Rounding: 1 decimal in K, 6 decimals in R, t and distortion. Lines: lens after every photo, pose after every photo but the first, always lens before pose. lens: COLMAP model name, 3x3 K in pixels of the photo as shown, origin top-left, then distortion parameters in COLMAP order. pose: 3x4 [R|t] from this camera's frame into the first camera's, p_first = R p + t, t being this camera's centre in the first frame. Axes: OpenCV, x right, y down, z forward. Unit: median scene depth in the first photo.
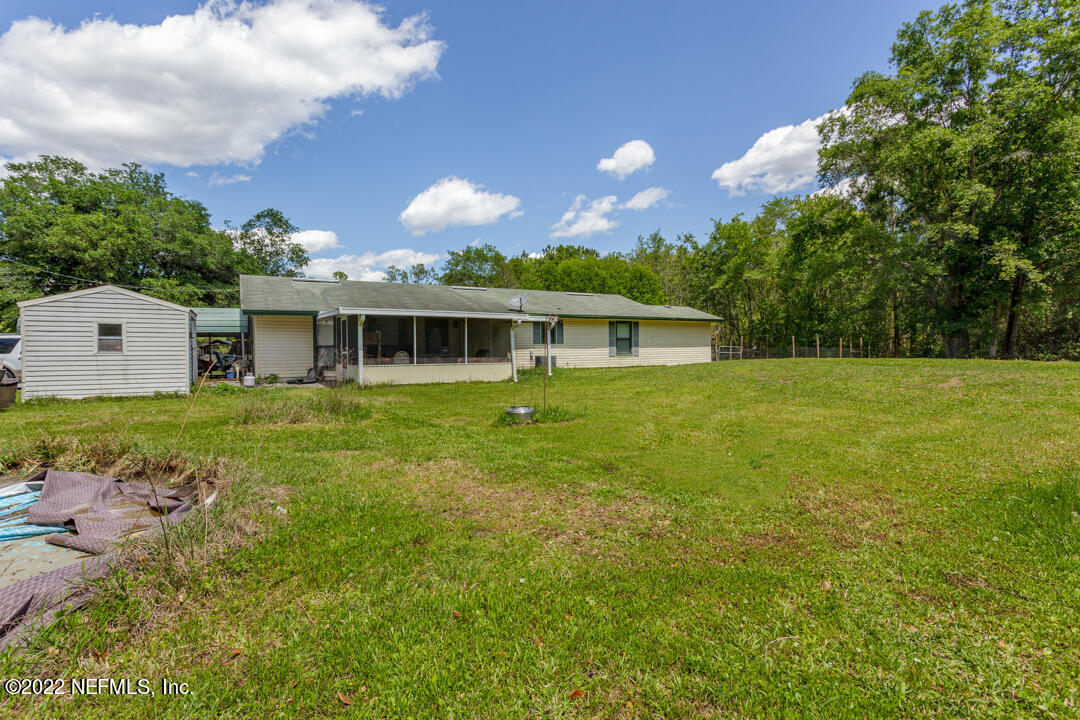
lens RADIAL K [[521.5, 0, 537.7], [0, 521.5, 354.6], [0, 0, 1]] dist [-0.001959, -0.000190]
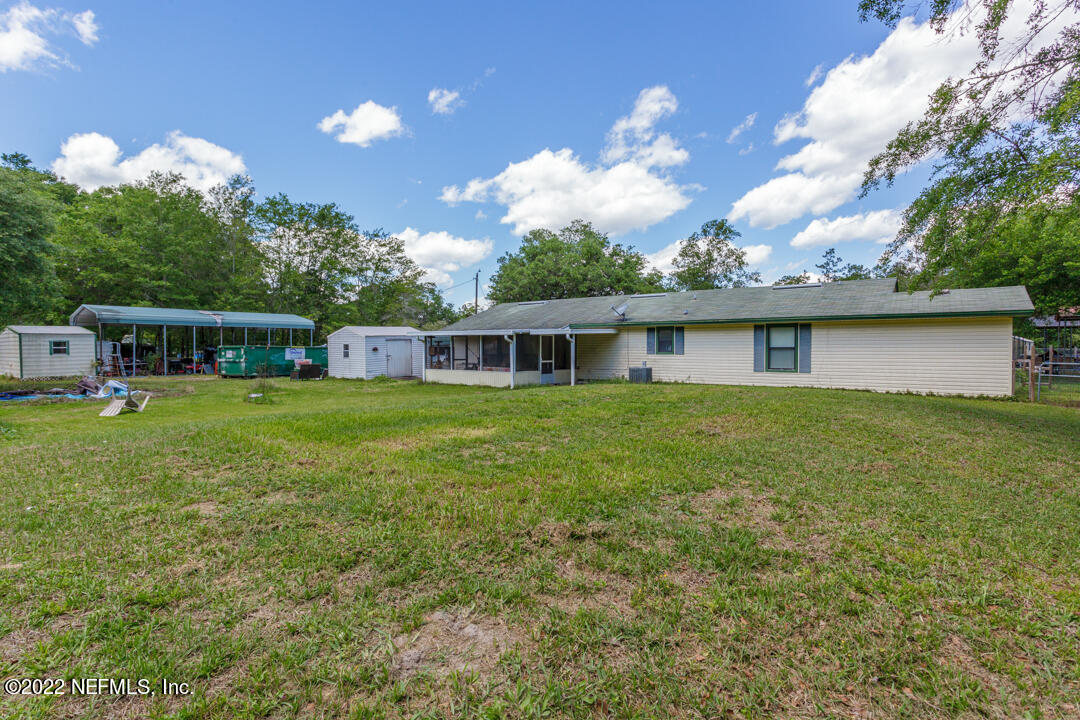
lens RADIAL K [[521.5, 0, 537.7], [0, 521.5, 354.6], [0, 0, 1]] dist [-0.001959, -0.000190]
pose [[0.384478, 0.026653, -0.922749, 0.779973], [-0.008161, 0.999642, 0.025474, -0.040894], [0.923098, -0.002264, 0.384558, 0.476883]]
